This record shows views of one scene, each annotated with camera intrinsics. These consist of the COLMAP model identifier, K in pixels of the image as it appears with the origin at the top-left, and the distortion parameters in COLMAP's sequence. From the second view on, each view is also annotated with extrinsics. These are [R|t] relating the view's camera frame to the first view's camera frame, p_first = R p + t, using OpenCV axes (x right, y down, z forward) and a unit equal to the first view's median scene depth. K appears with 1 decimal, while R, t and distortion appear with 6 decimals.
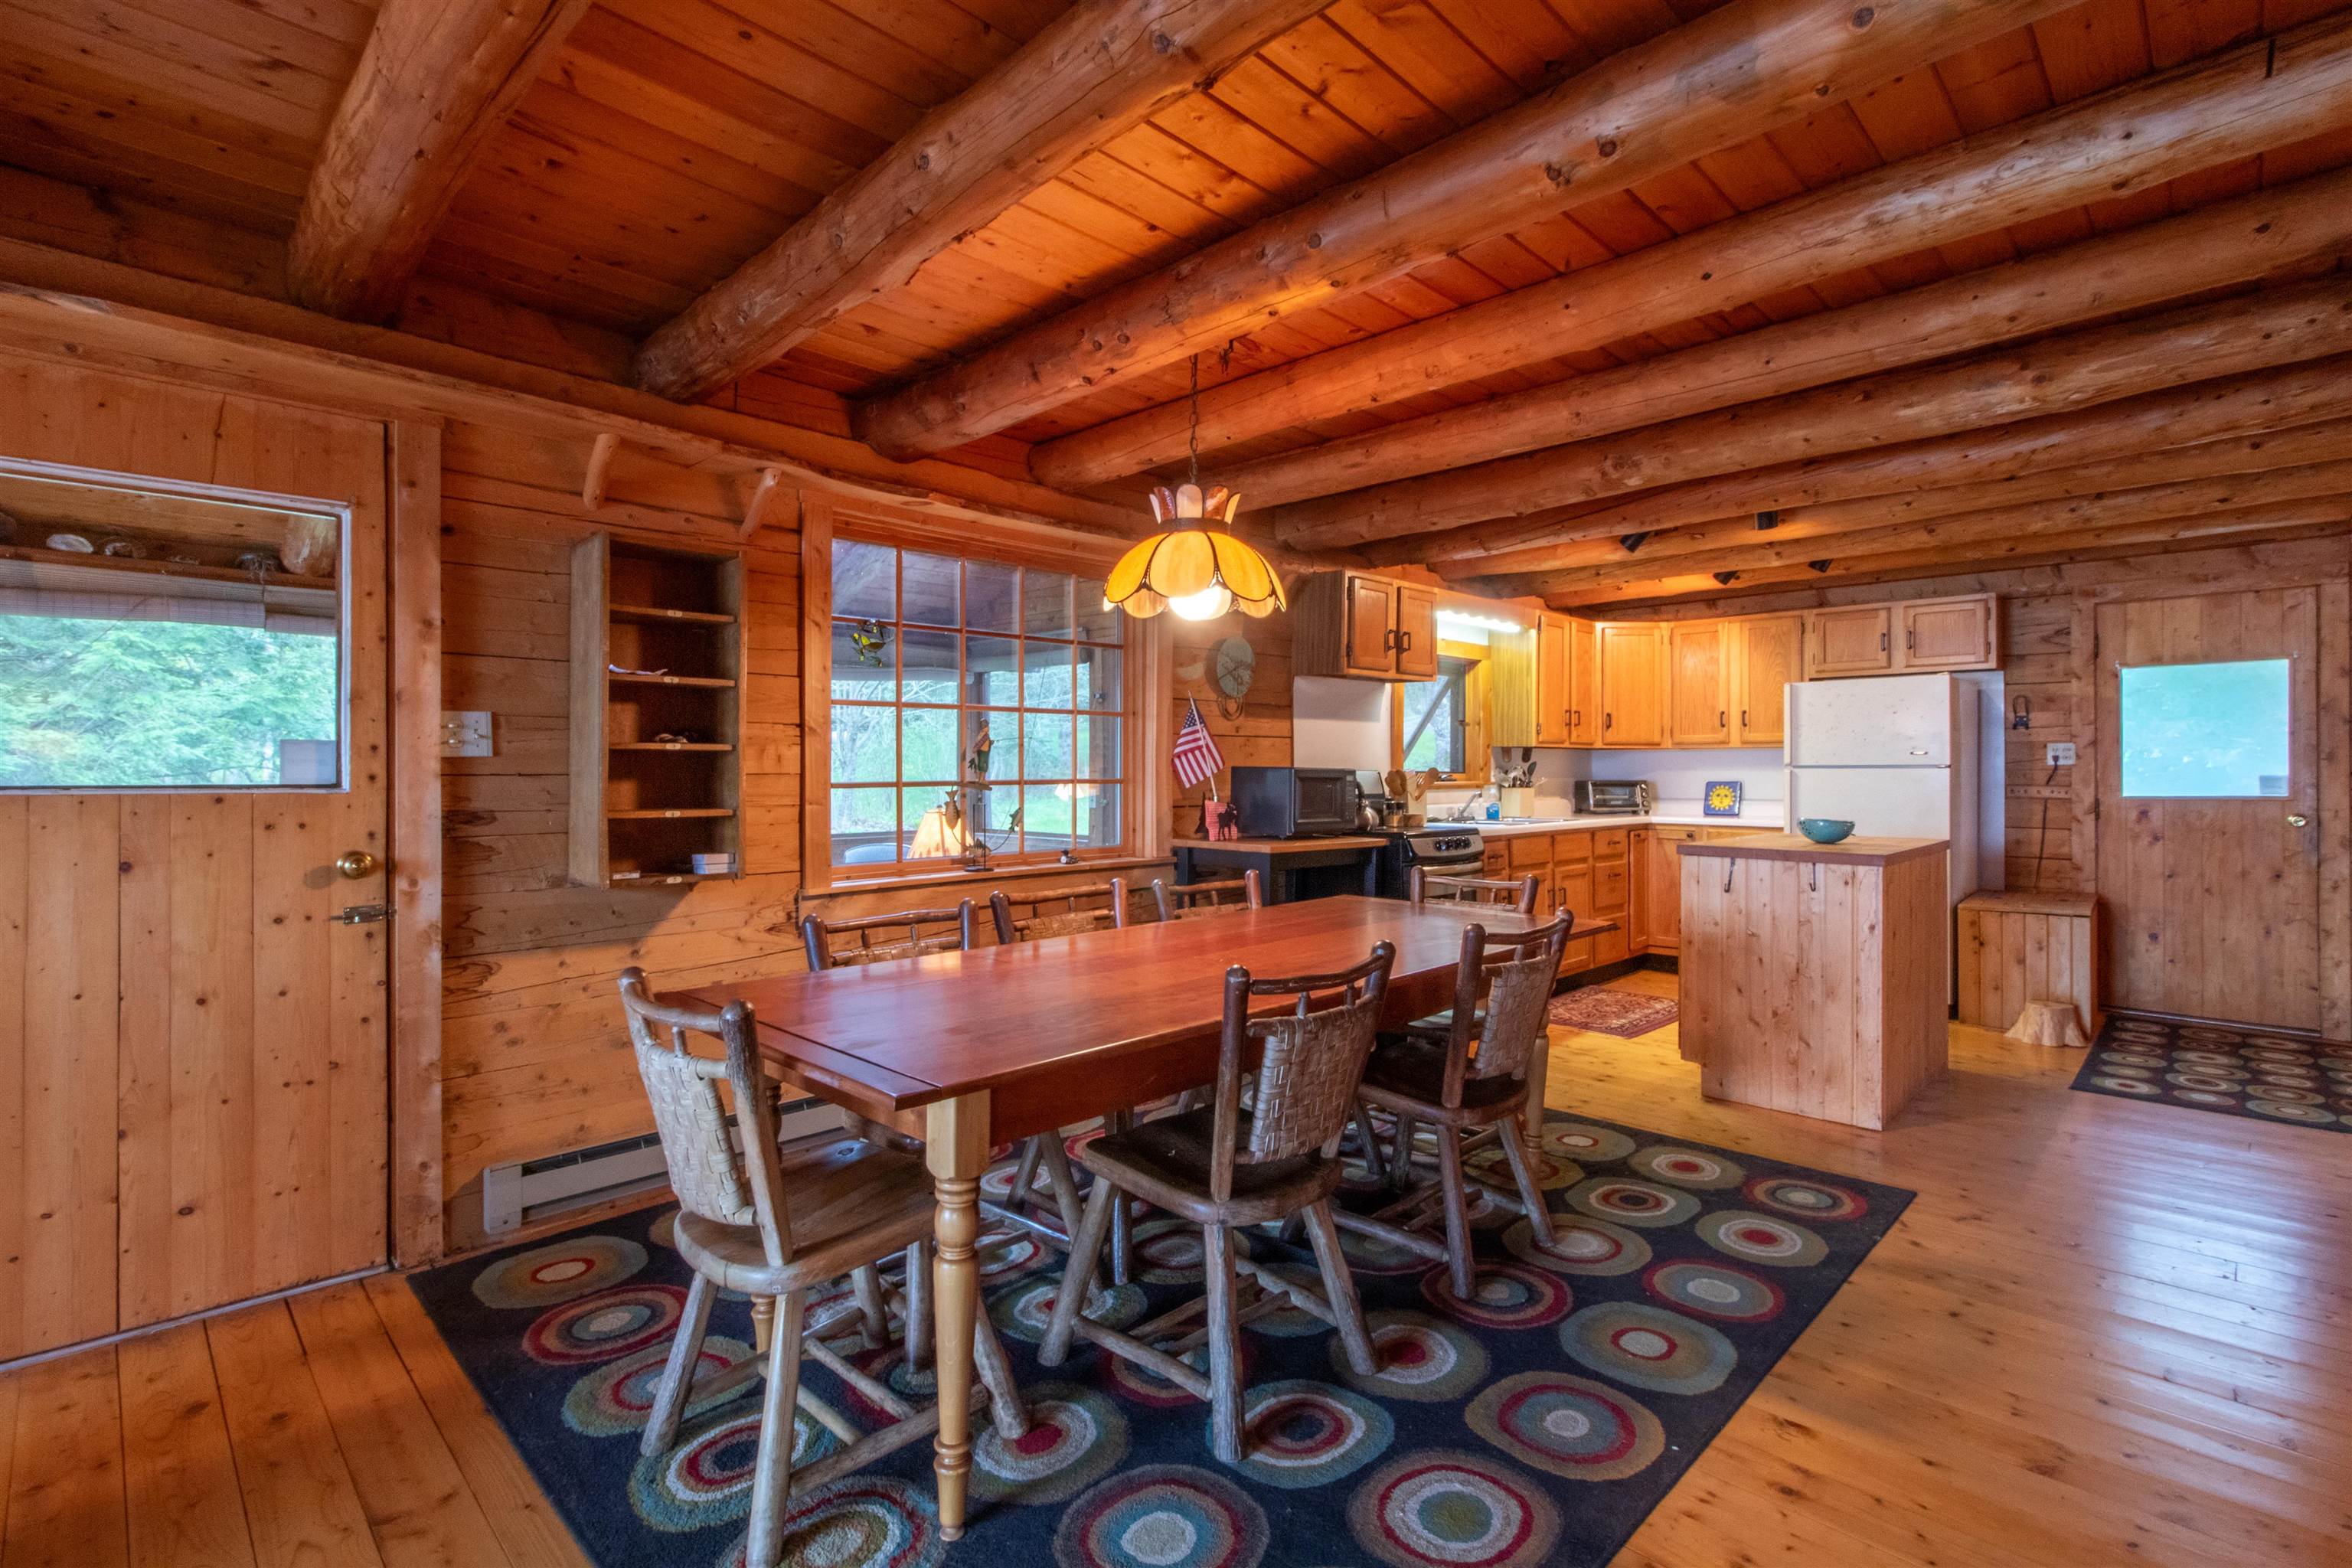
lens RADIAL K [[1100.7, 0, 1167.6], [0, 1100.7, 769.4], [0, 0, 1]] dist [0.002387, -0.000079]
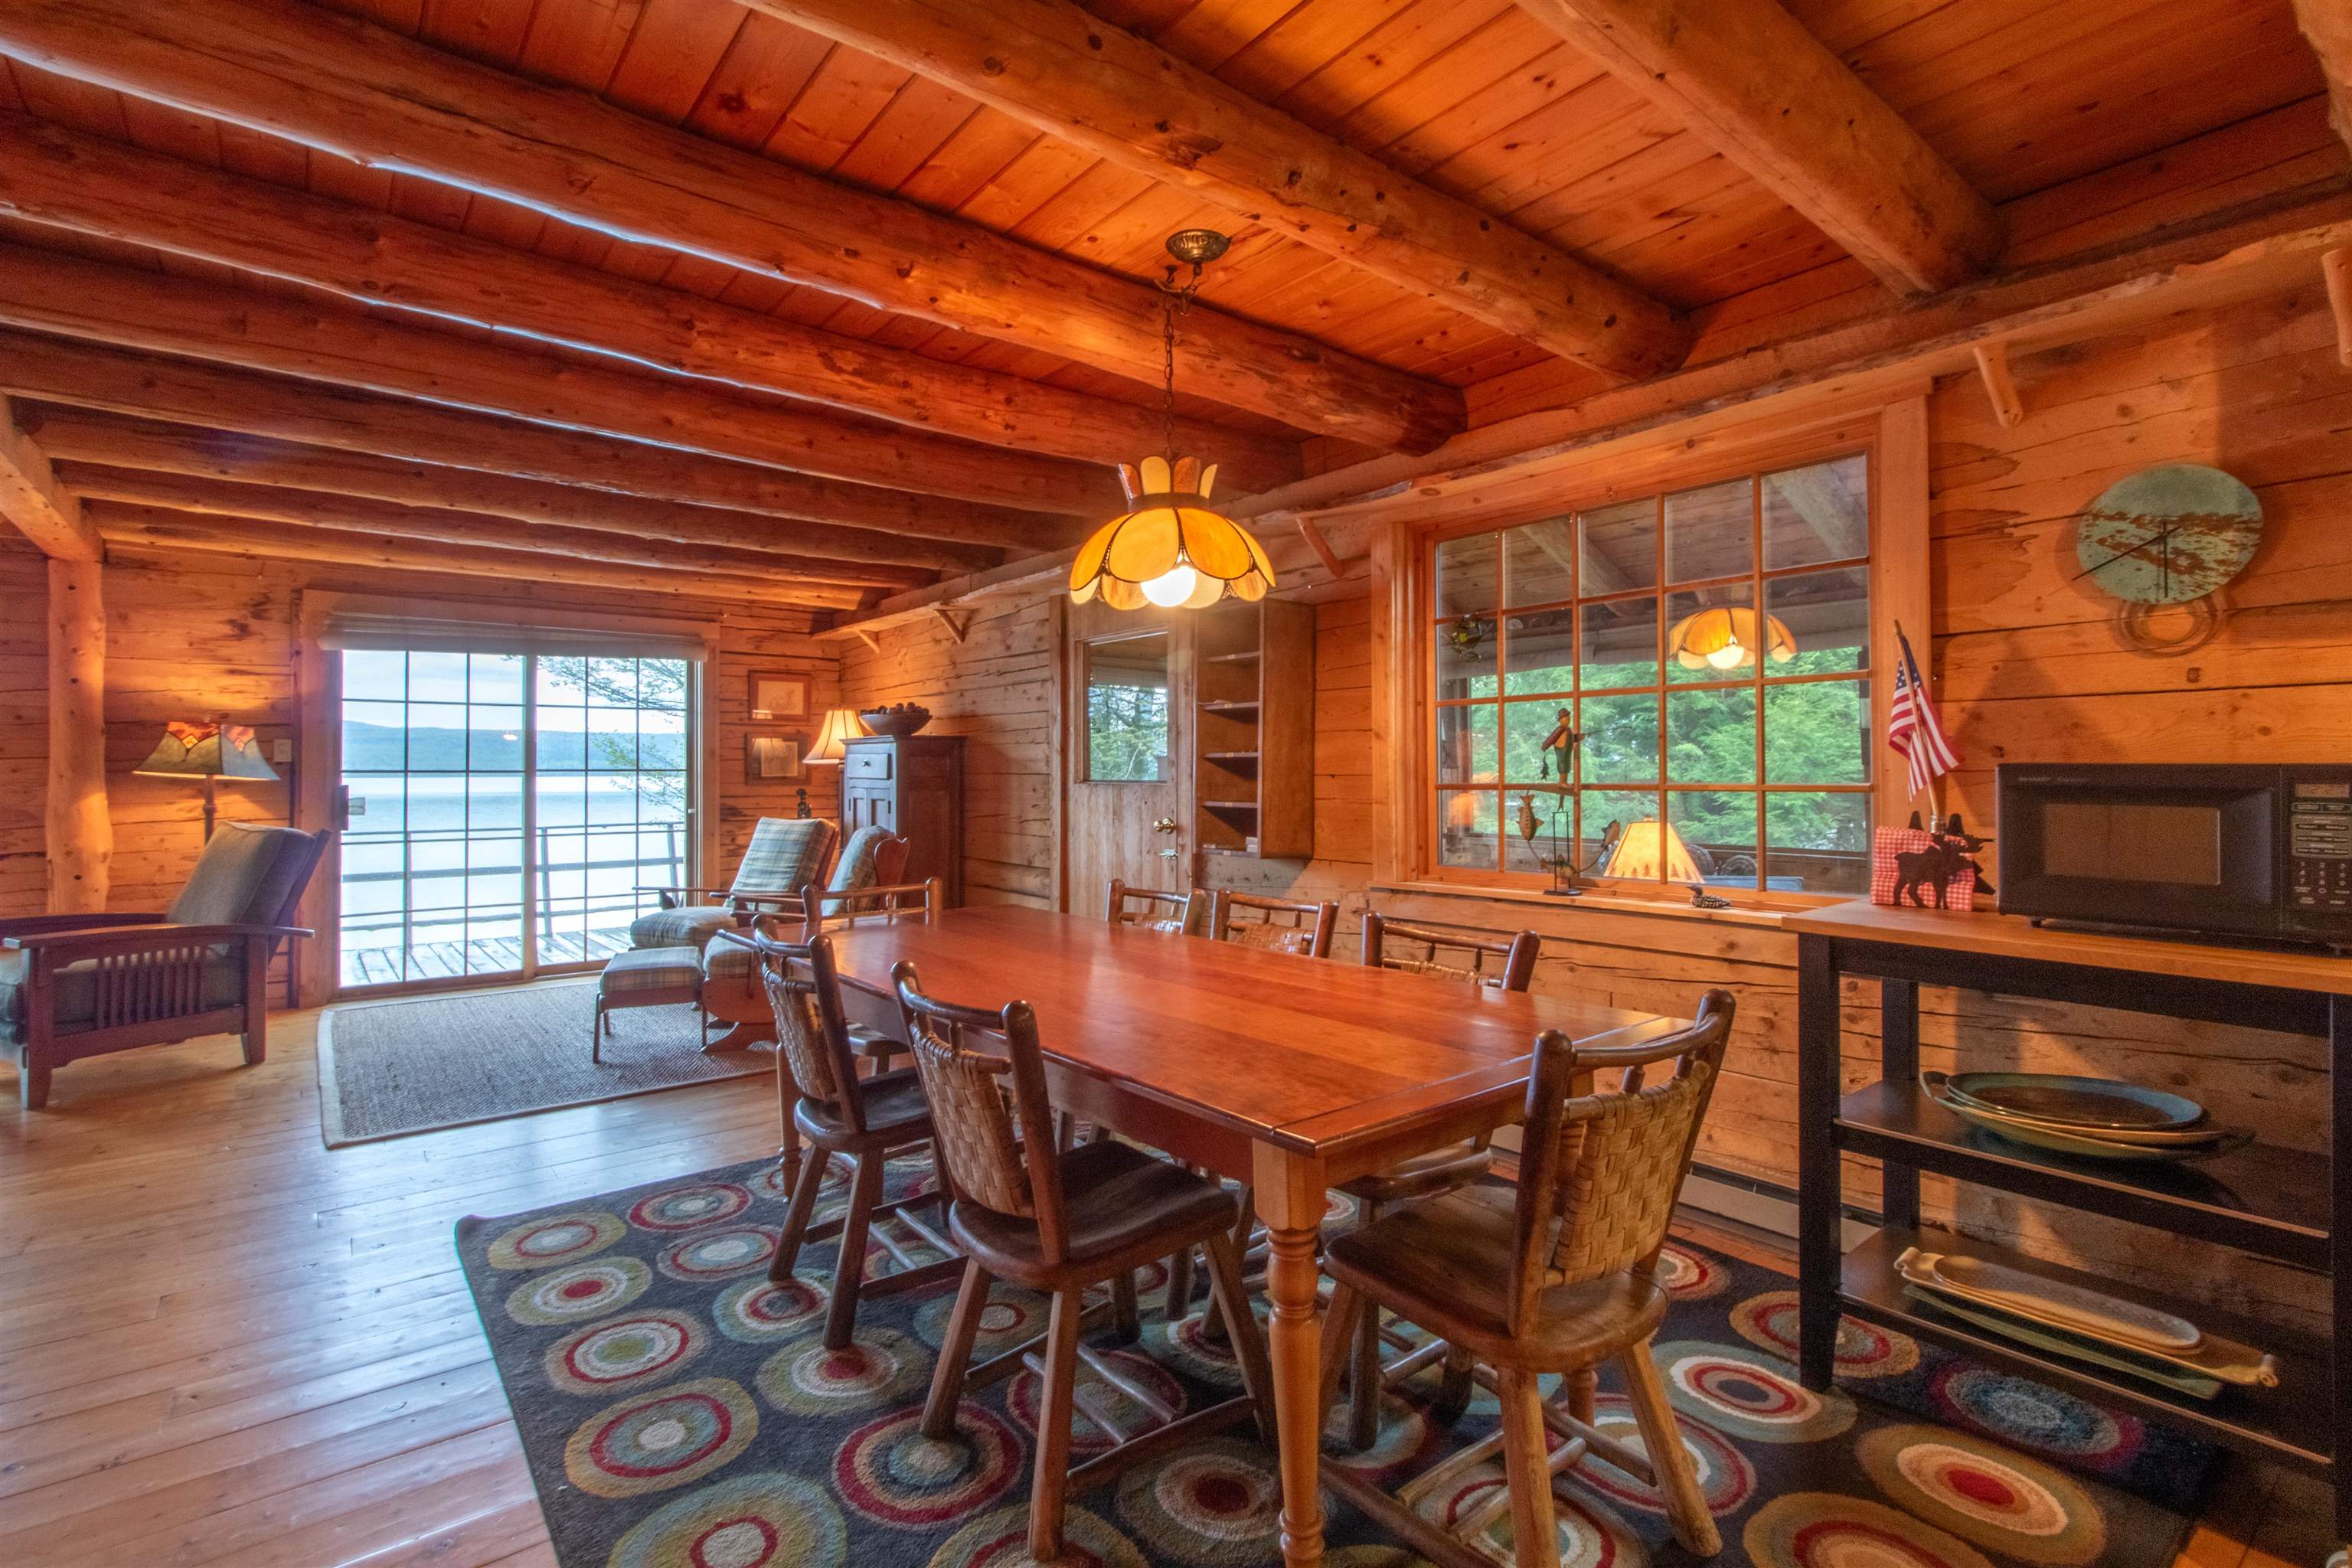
lens RADIAL K [[1088.0, 0, 1181.4], [0, 1088.0, 761.1], [0, 0, 1]] dist [0.003794, 0.000366]
pose [[-0.108620, -0.010081, -0.994032, 0.550219], [0.004717, 0.999932, -0.010656, 0.000535], [0.994072, -0.005847, -0.108565, 0.670221]]
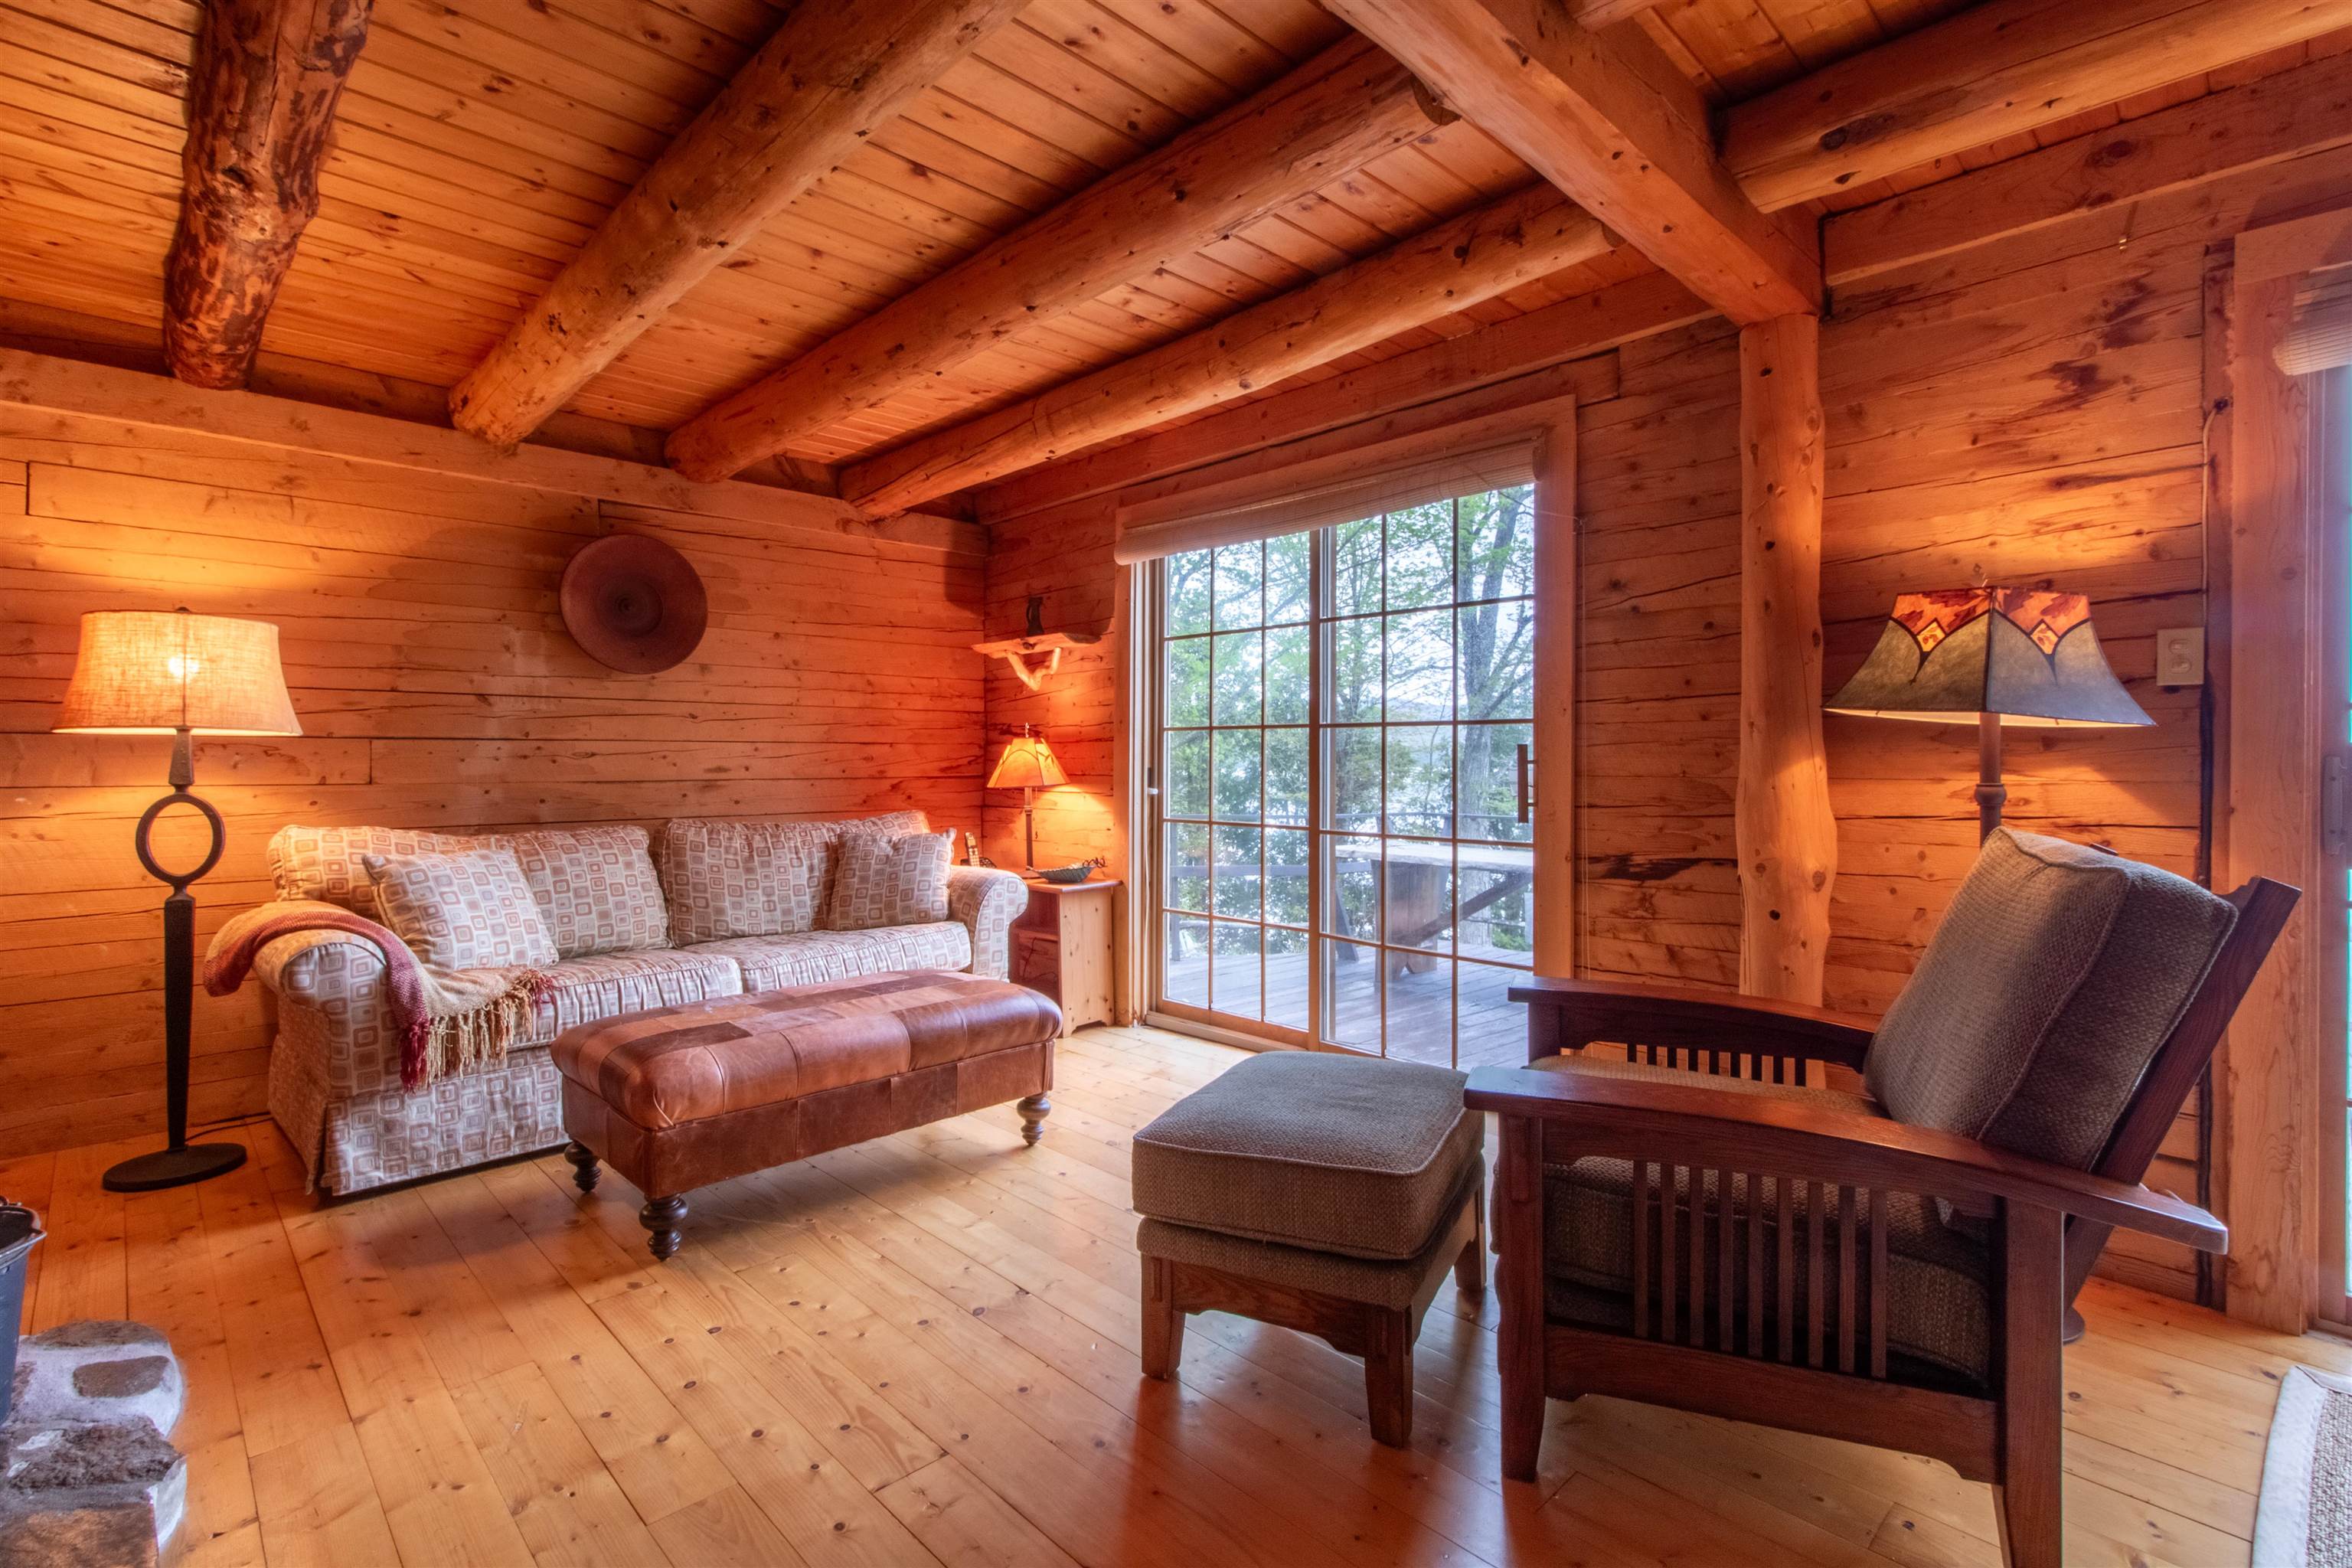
lens RADIAL K [[1088.0, 0, 1181.4], [0, 1088.0, 761.1], [0, 0, 1]] dist [0.003794, 0.000366]
pose [[-0.999766, -0.003010, 0.021403, -0.091276], [-0.002921, 0.999987, 0.004184, 0.016282], [-0.021415, 0.004121, -0.999762, 0.061687]]
